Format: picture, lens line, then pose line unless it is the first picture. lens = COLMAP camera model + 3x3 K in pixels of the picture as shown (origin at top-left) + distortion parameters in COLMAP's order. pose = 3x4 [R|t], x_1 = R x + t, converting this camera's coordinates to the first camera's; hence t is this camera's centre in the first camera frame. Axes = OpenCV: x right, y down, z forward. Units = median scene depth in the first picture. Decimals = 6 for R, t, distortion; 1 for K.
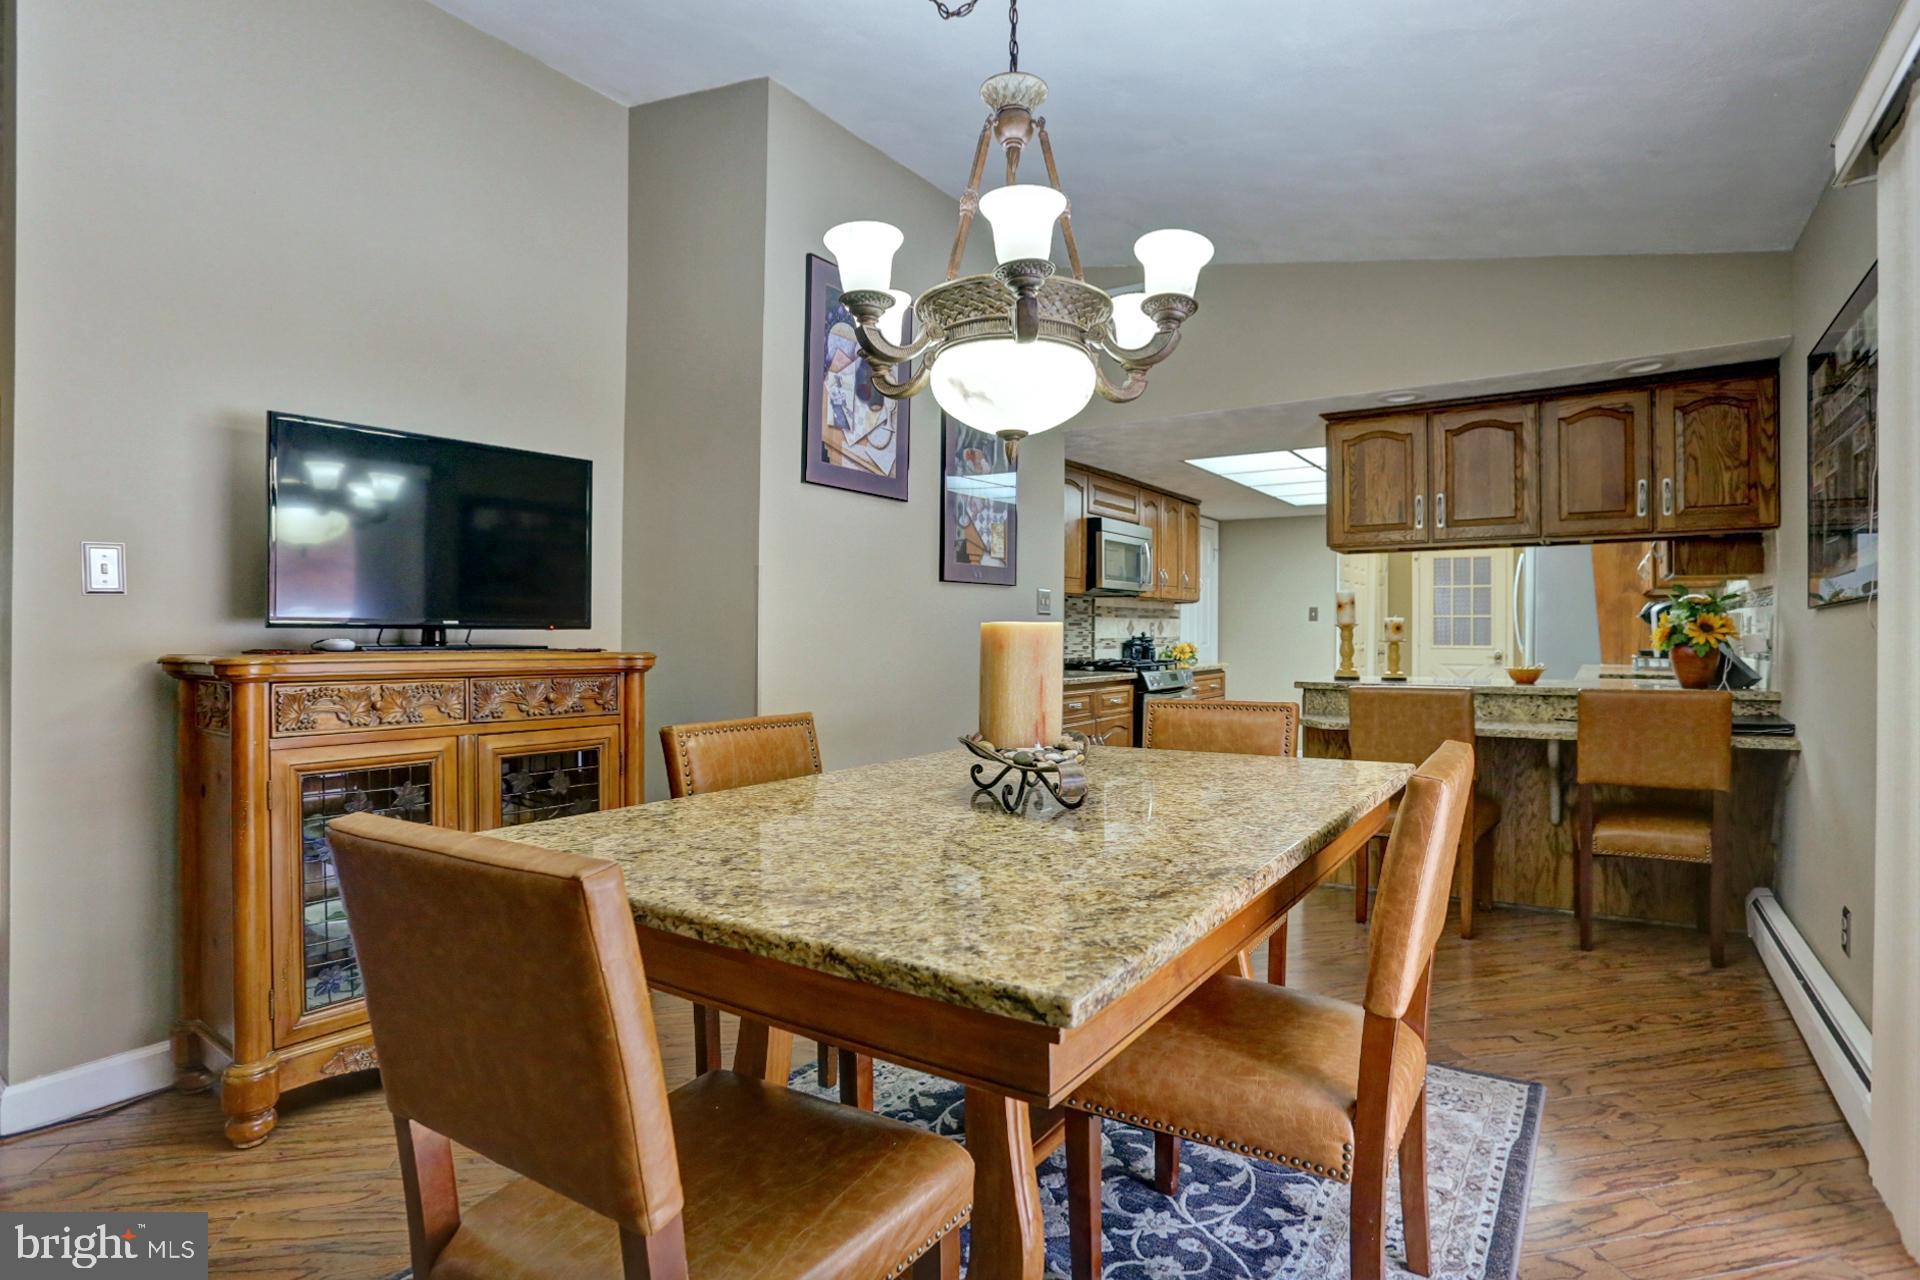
lens RADIAL K [[975.6, 0, 962.6], [0, 975.6, 638.1], [0, 0, 1]] dist [-0.032503, 0.001308]
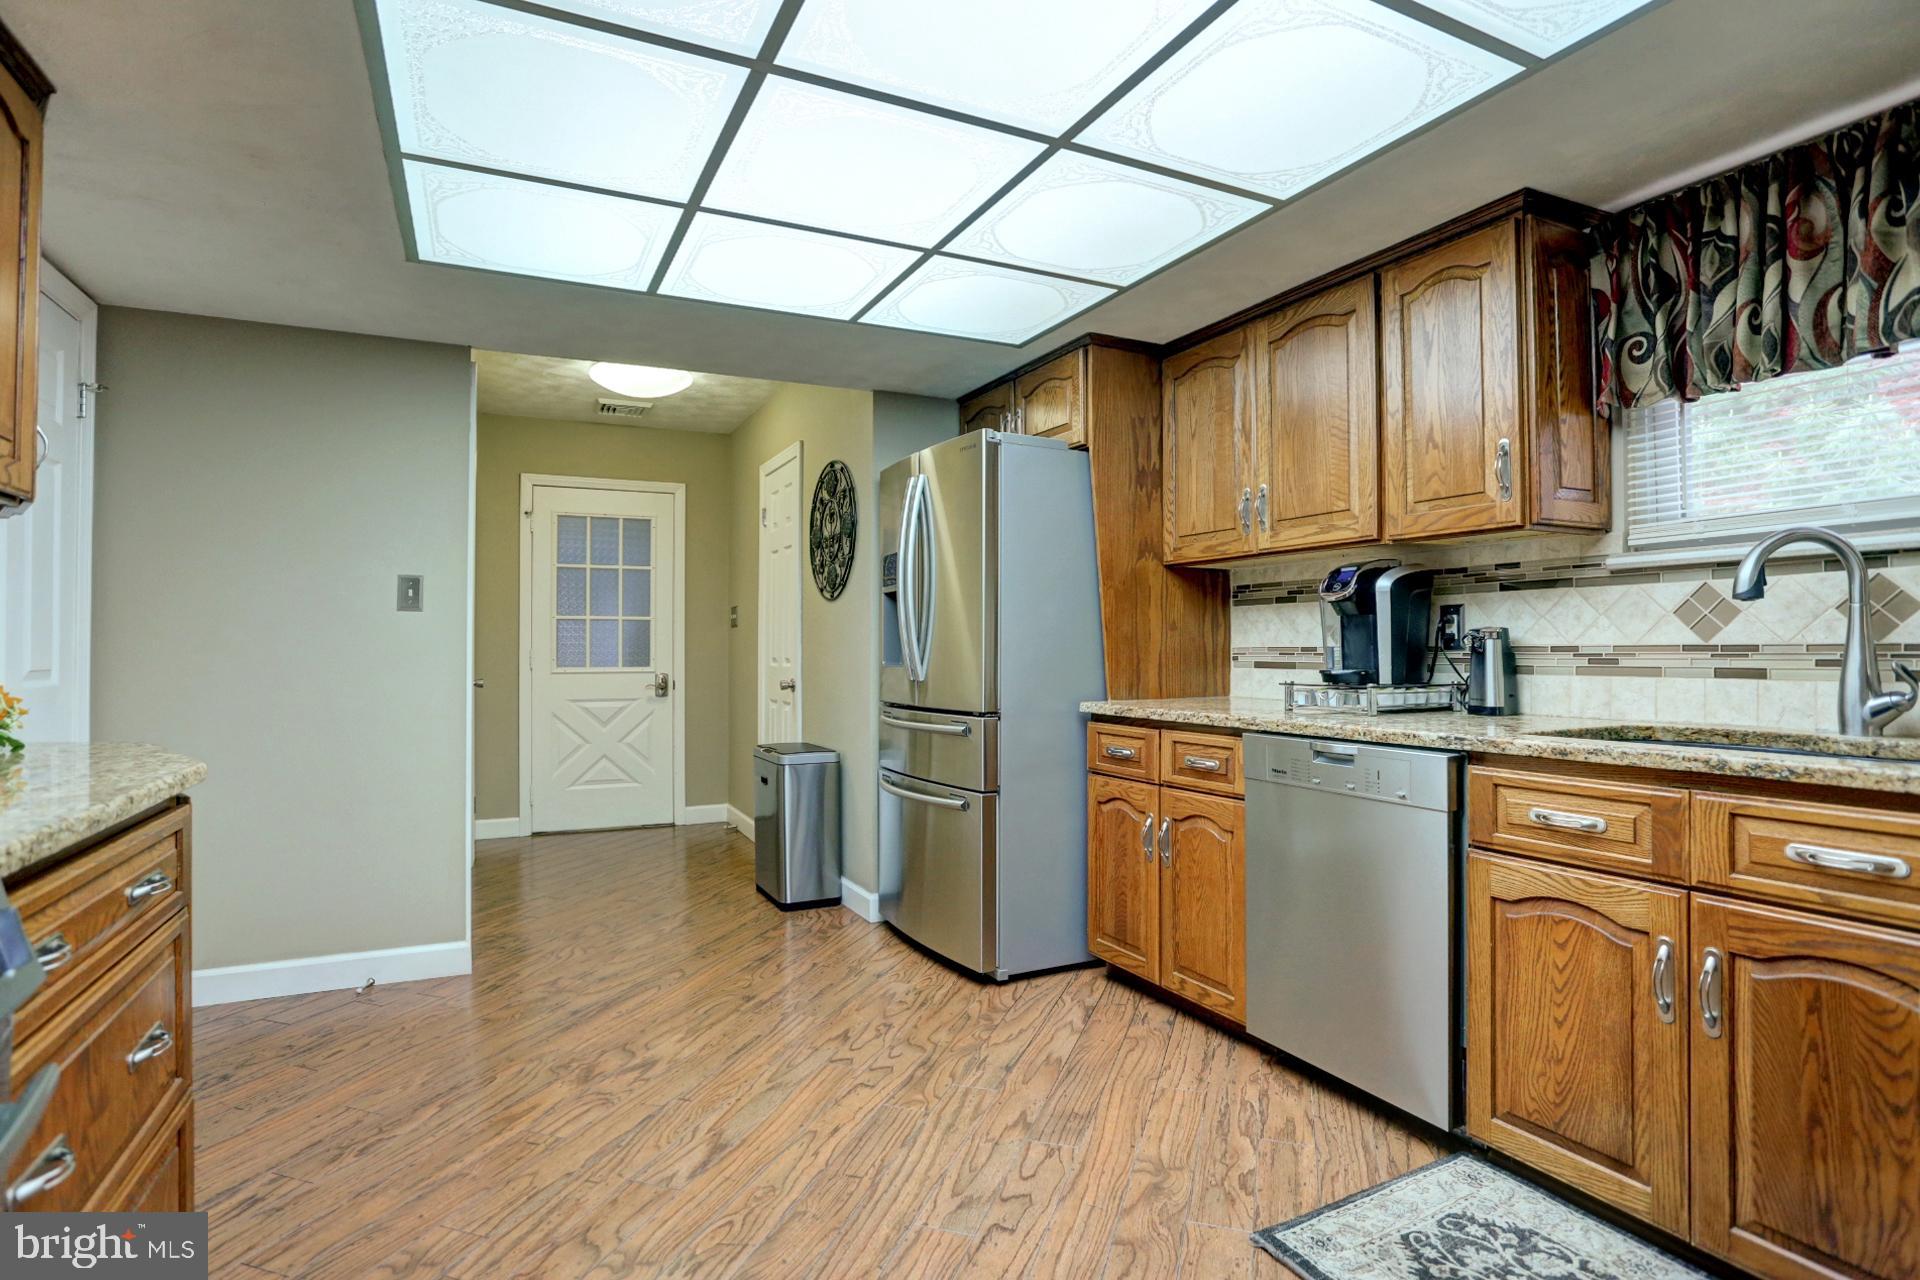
lens RADIAL K [[975.6, 0, 960.0], [0, 975.6, 642.5], [0, 0, 1]] dist [-0.032503, 0.001308]
pose [[0.507349, 0.004099, 0.861731, 0.142694], [0.008592, 0.999915, -0.009815, 0.000864], [-0.861698, 0.012384, 0.507271, 0.619593]]
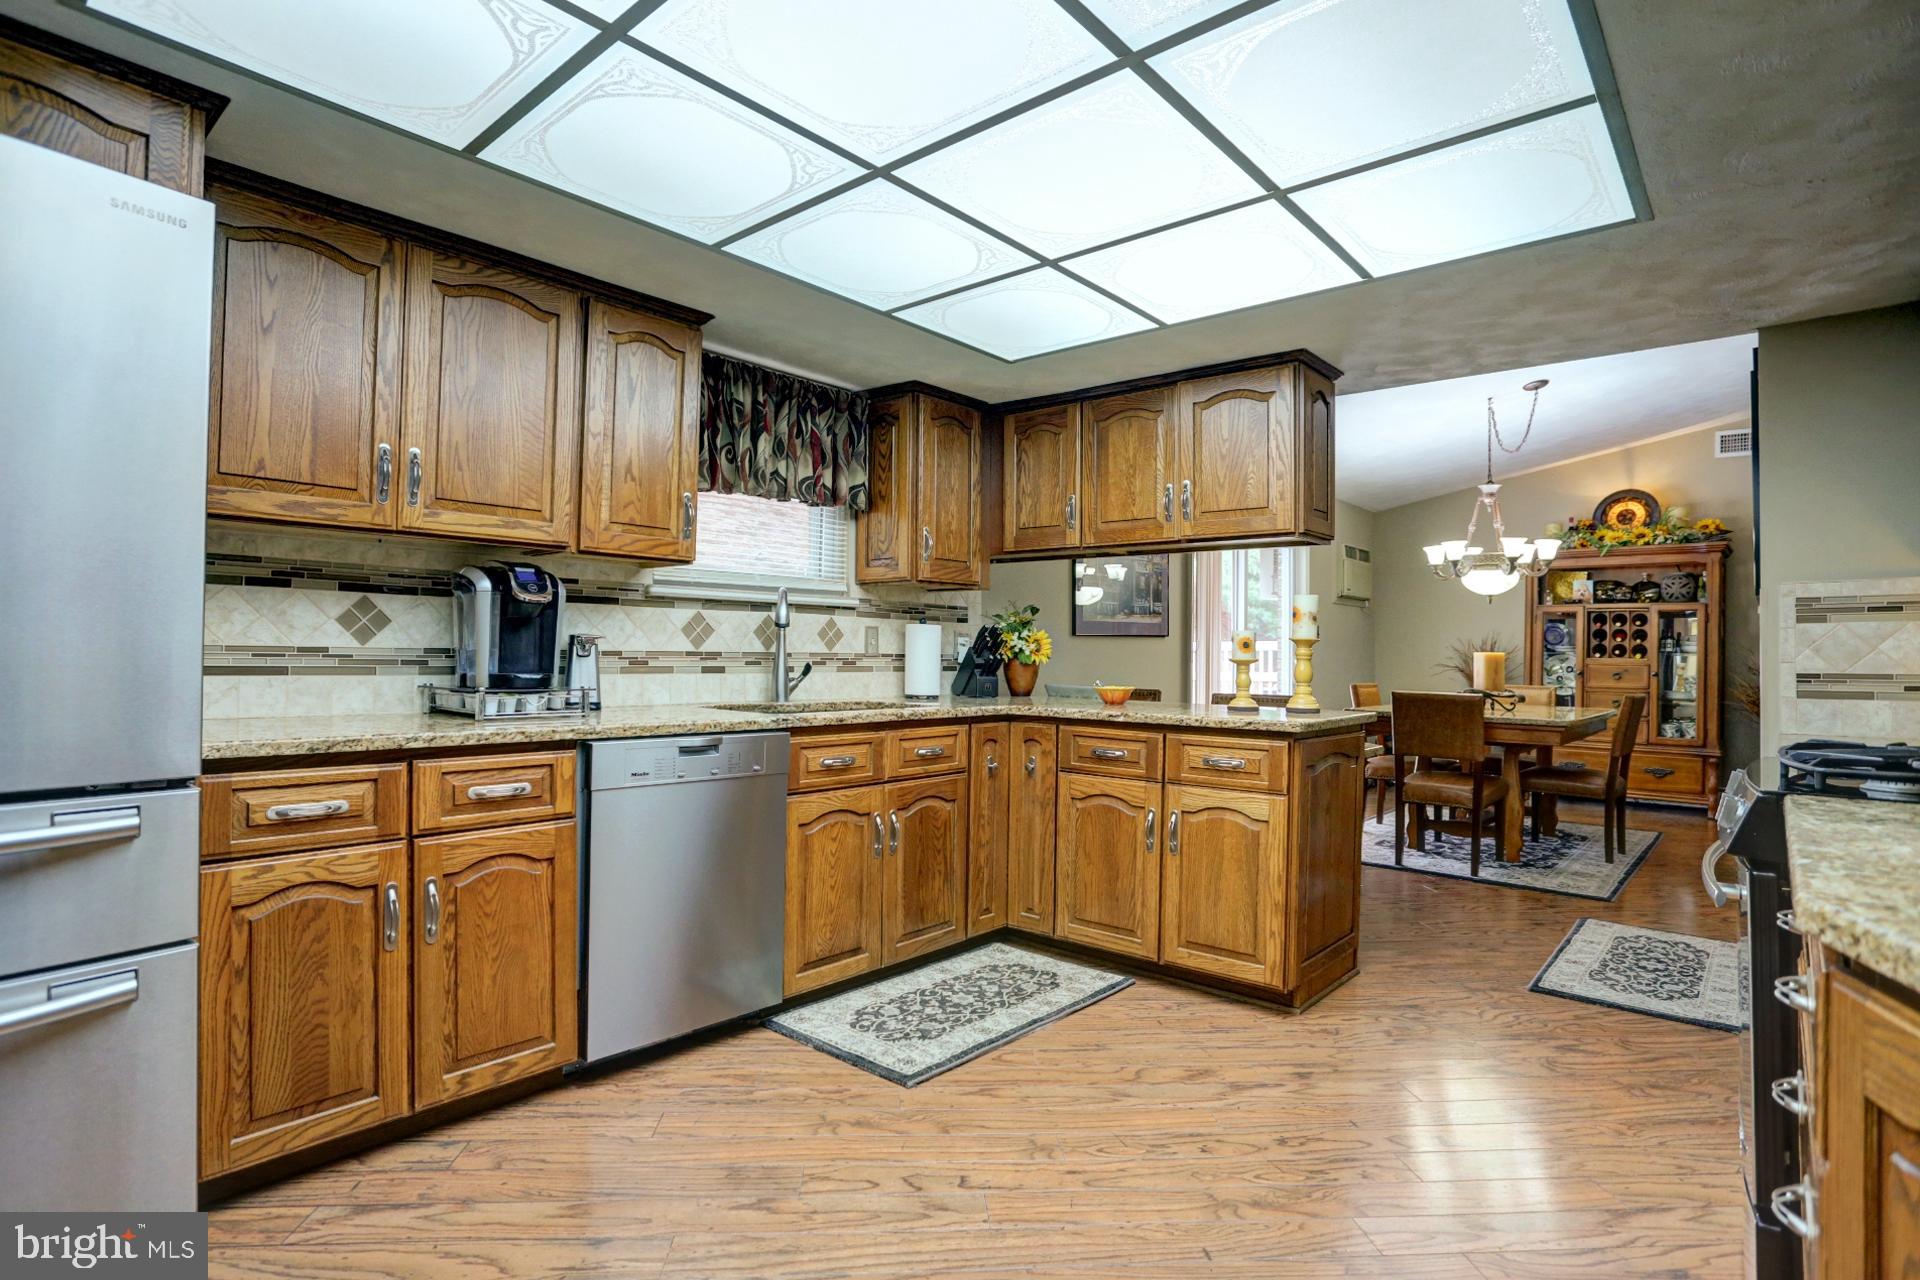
lens RADIAL K [[975.6, 0, 955.5], [0, 975.6, 647.0], [0, 0, 1]] dist [-0.032503, 0.001308]
pose [[-0.989790, -0.012467, 0.141984, 0.317209], [-0.013033, 0.999910, -0.003053, -0.001677], [-0.141933, -0.004873, -0.989864, 0.988303]]
